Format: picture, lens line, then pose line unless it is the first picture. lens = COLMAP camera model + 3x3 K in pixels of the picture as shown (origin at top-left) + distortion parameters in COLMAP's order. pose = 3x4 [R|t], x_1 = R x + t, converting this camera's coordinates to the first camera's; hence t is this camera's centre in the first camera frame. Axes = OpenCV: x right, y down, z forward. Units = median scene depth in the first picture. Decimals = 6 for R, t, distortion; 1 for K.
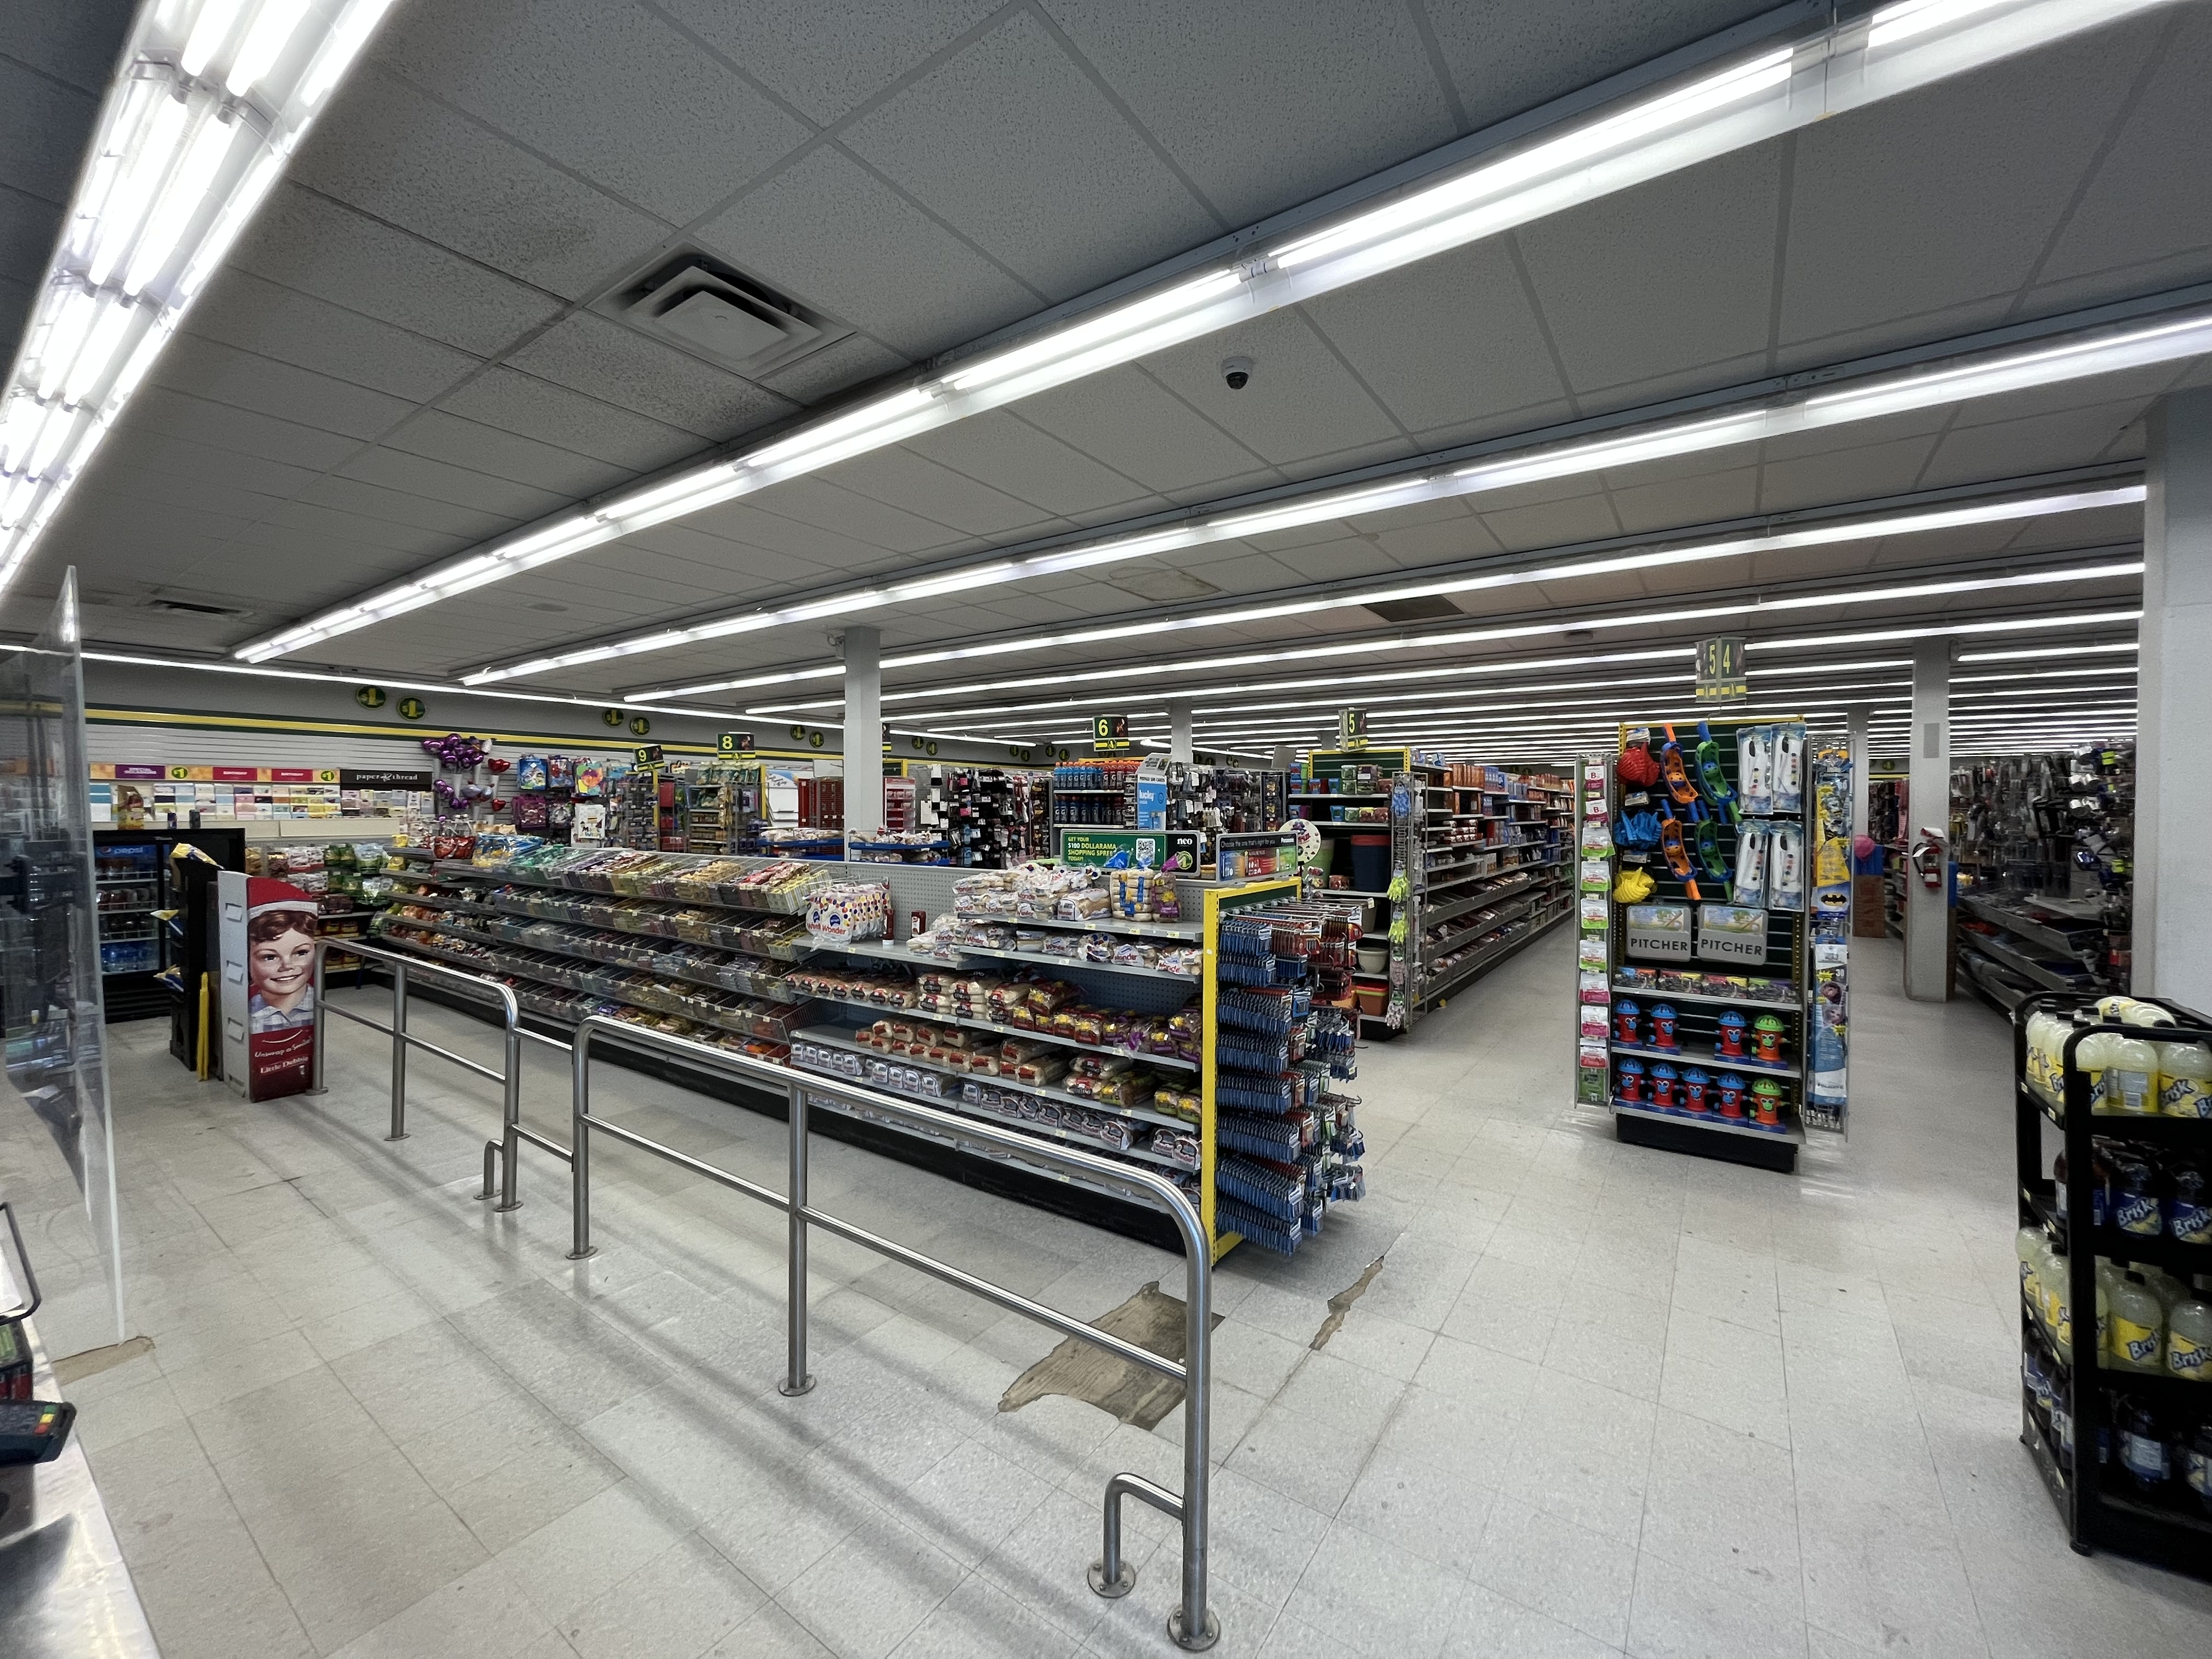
lens RADIAL K [[891.5, 0, 1100.6], [0, 891.5, 820.6], [0, 0, 1]] dist [0.001375, -0.000851]
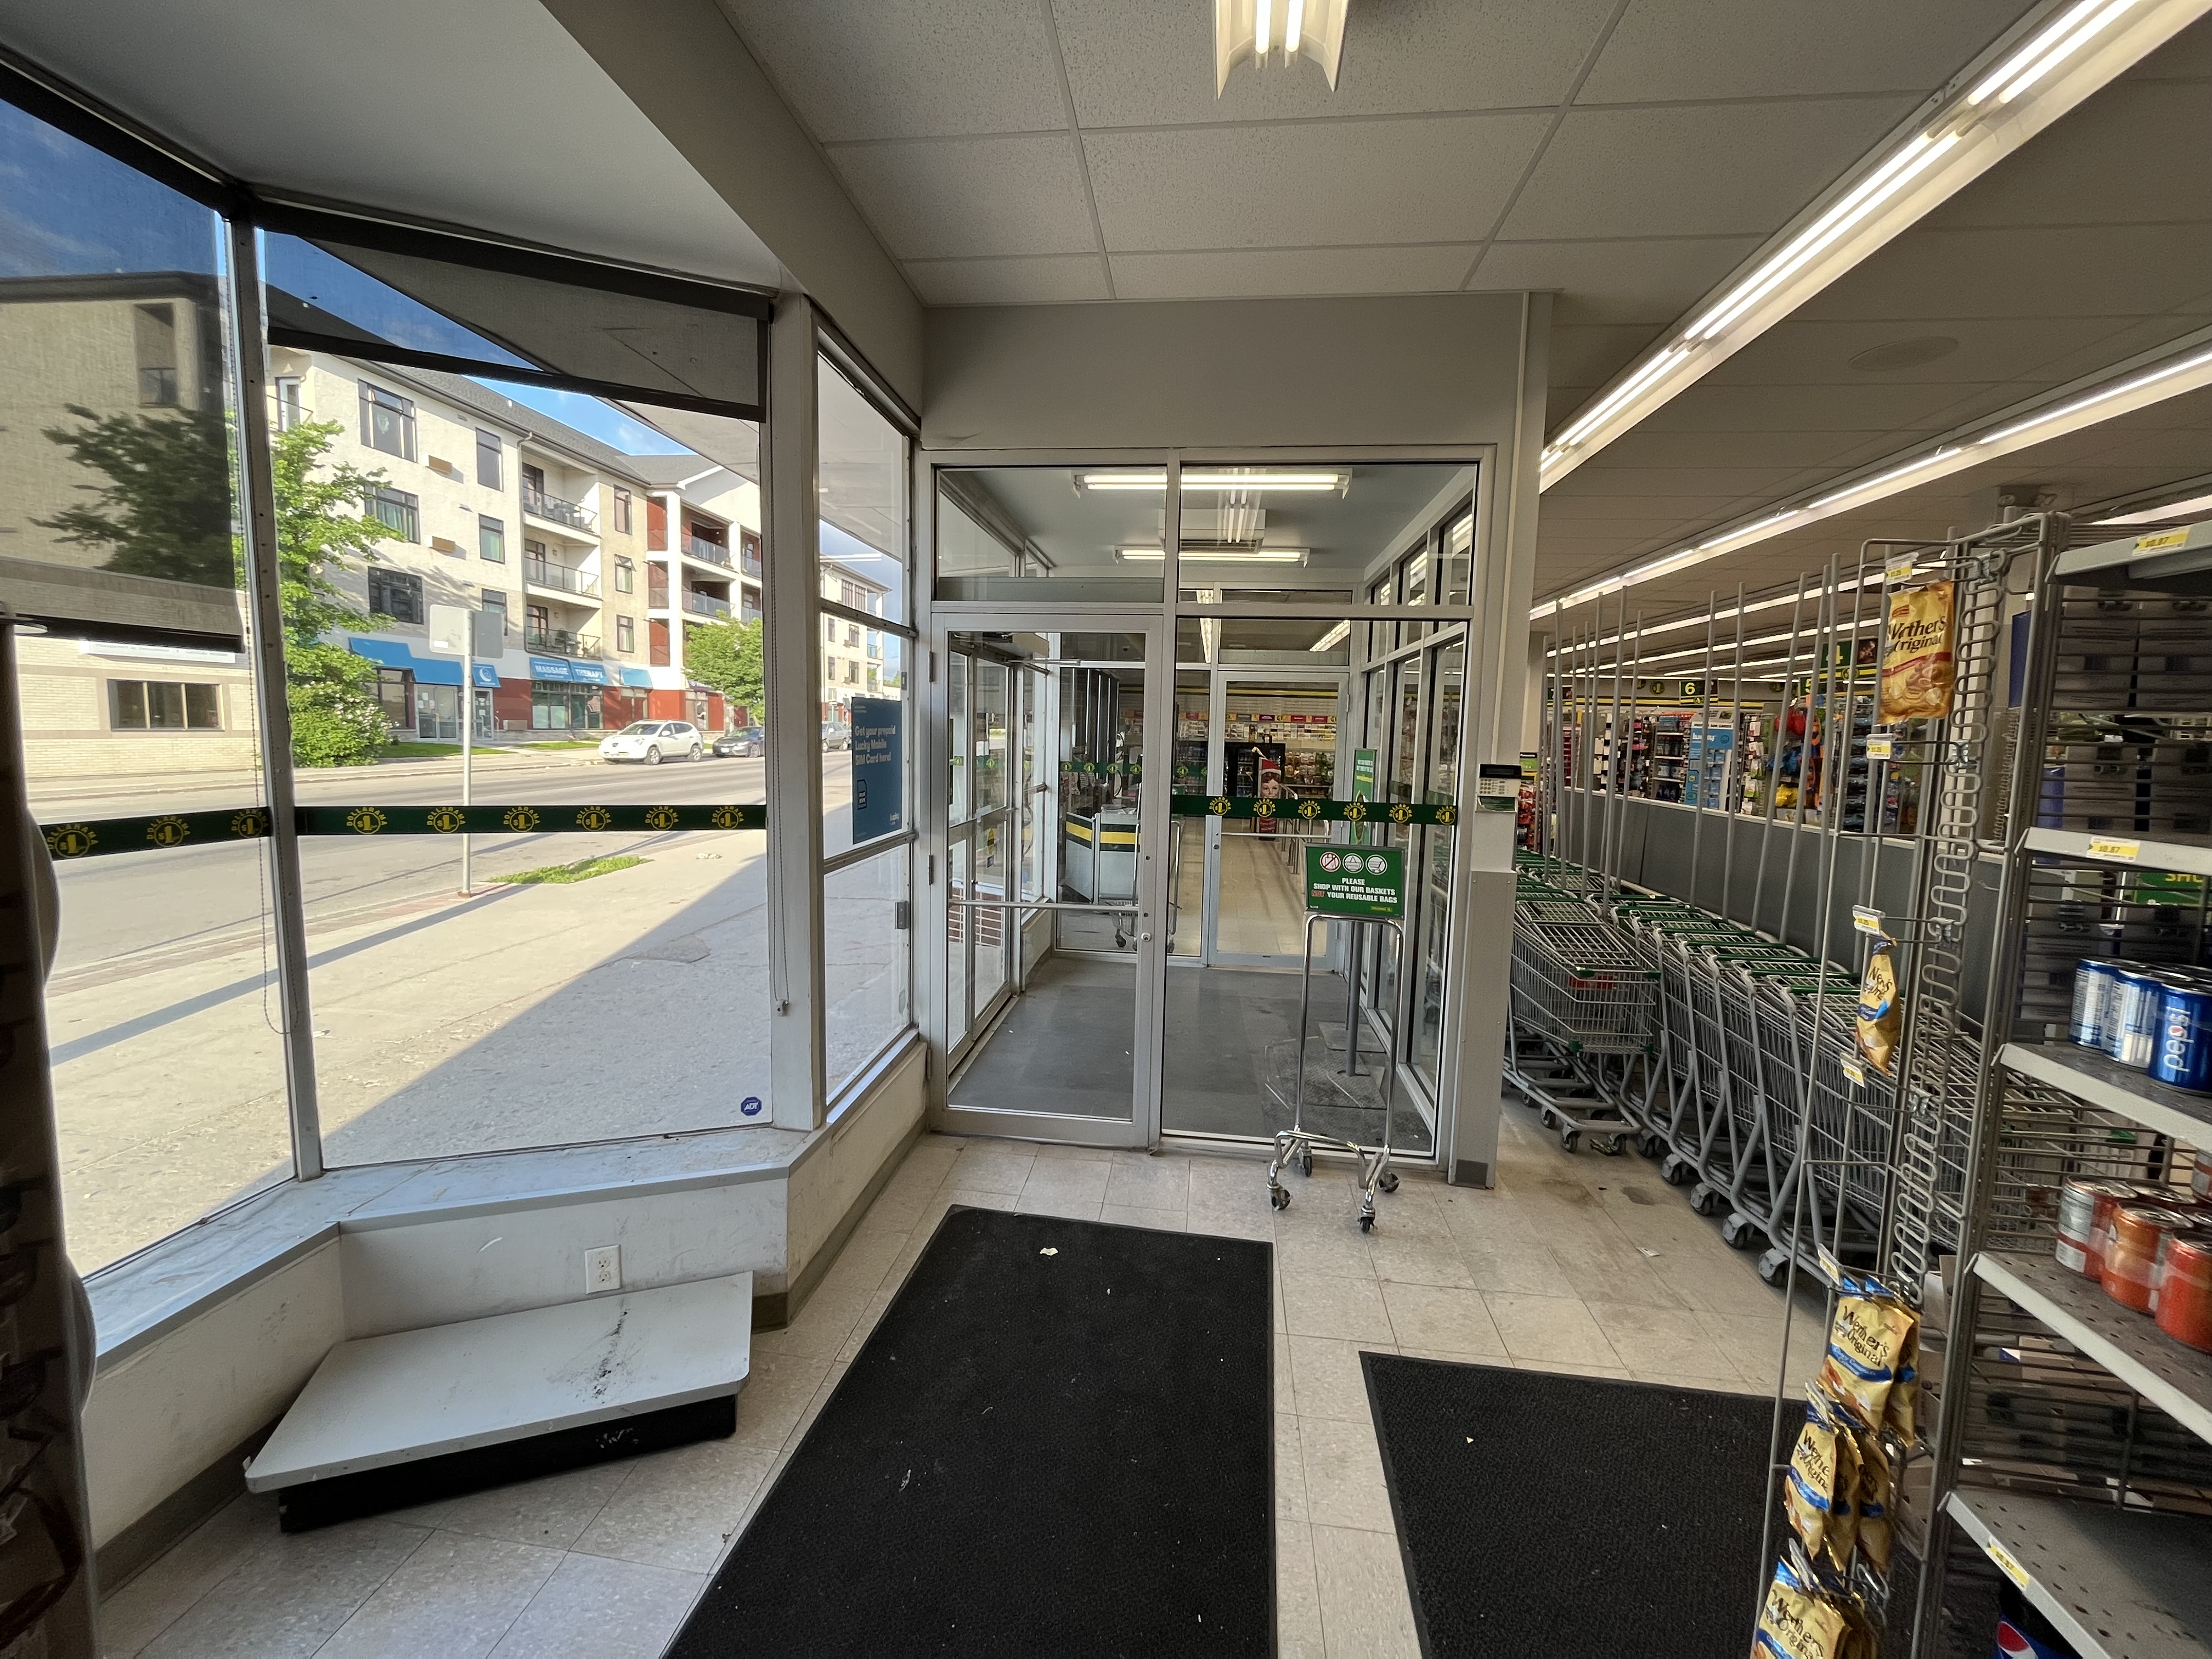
lens RADIAL K [[891.5, 0, 1098.6], [0, 891.5, 831.0], [0, 0, 1]] dist [0.001375, -0.000851]
pose [[0.475158, 0.113215, -0.872587, 0.653395], [-0.041196, 0.993463, 0.106465, 0.006873], [0.878936, -0.014640, 0.476716, -0.403544]]
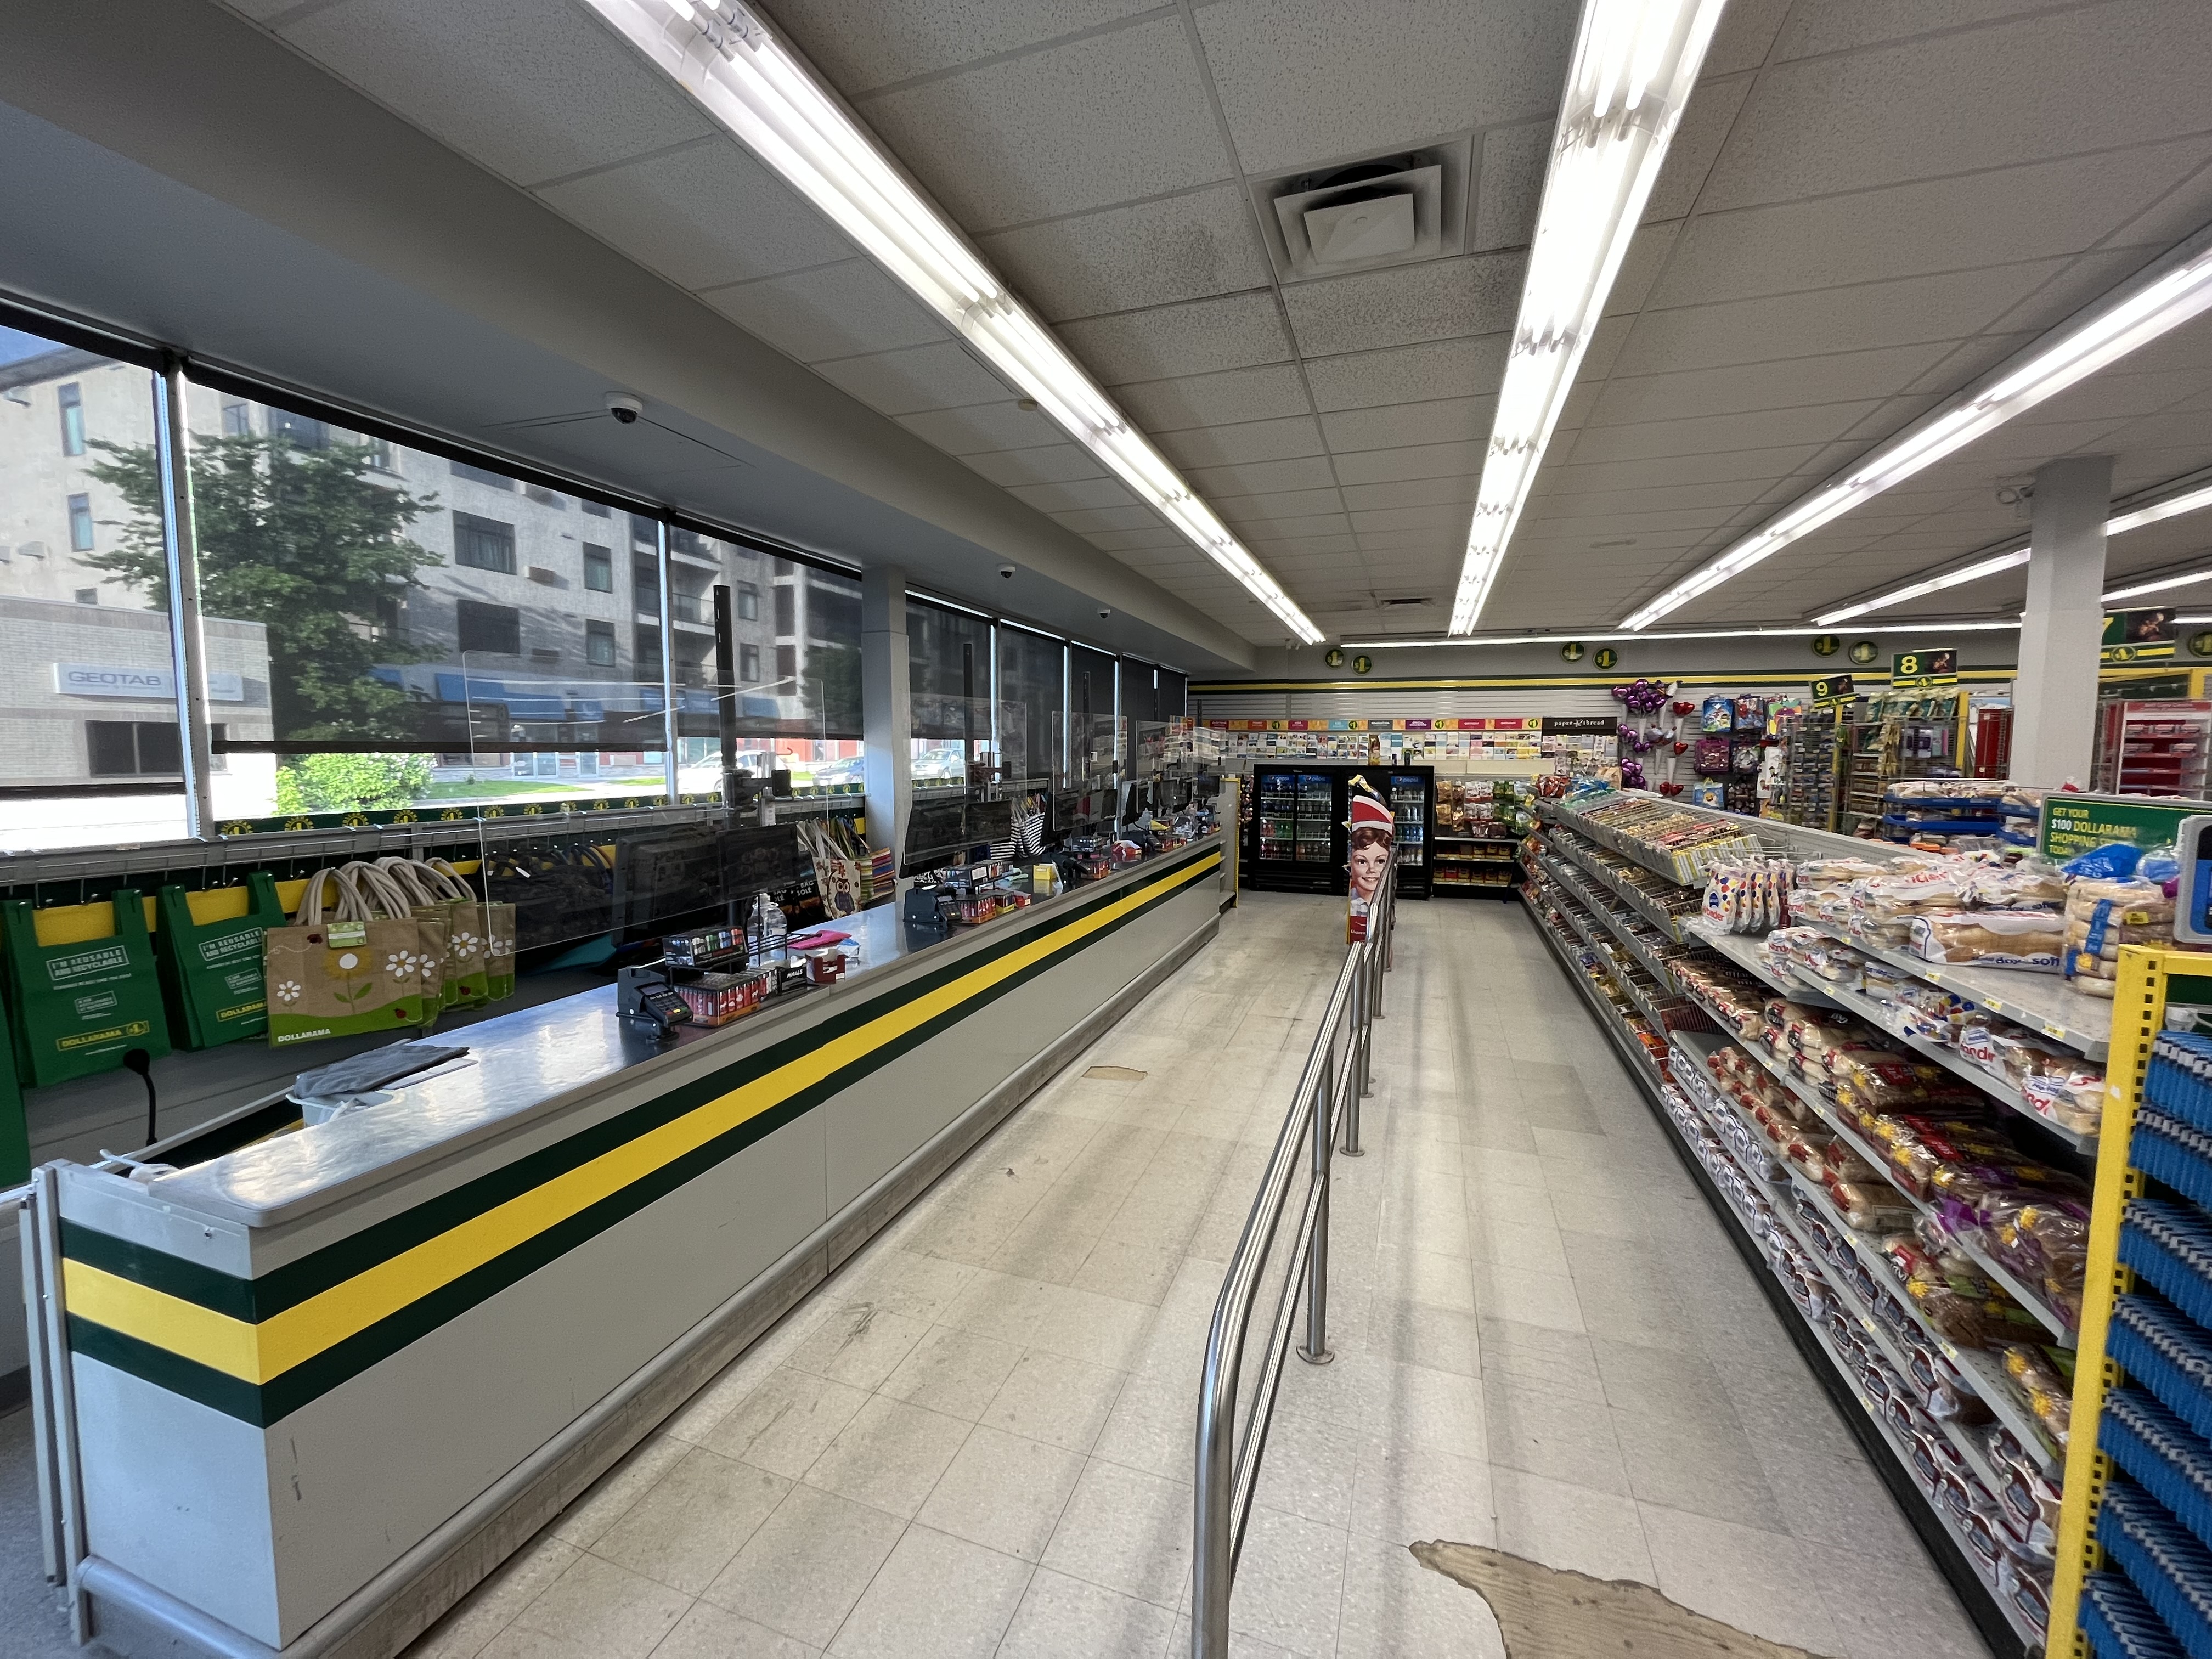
lens RADIAL K [[891.5, 0, 1102.7], [0, 891.5, 815.4], [0, 0, 1]] dist [0.001375, -0.000851]
pose [[0.270416, 0.072456, -0.960013, 0.129168], [-0.018517, 0.997371, 0.070060, -0.000957], [0.962565, -0.001169, 0.271047, 0.142142]]
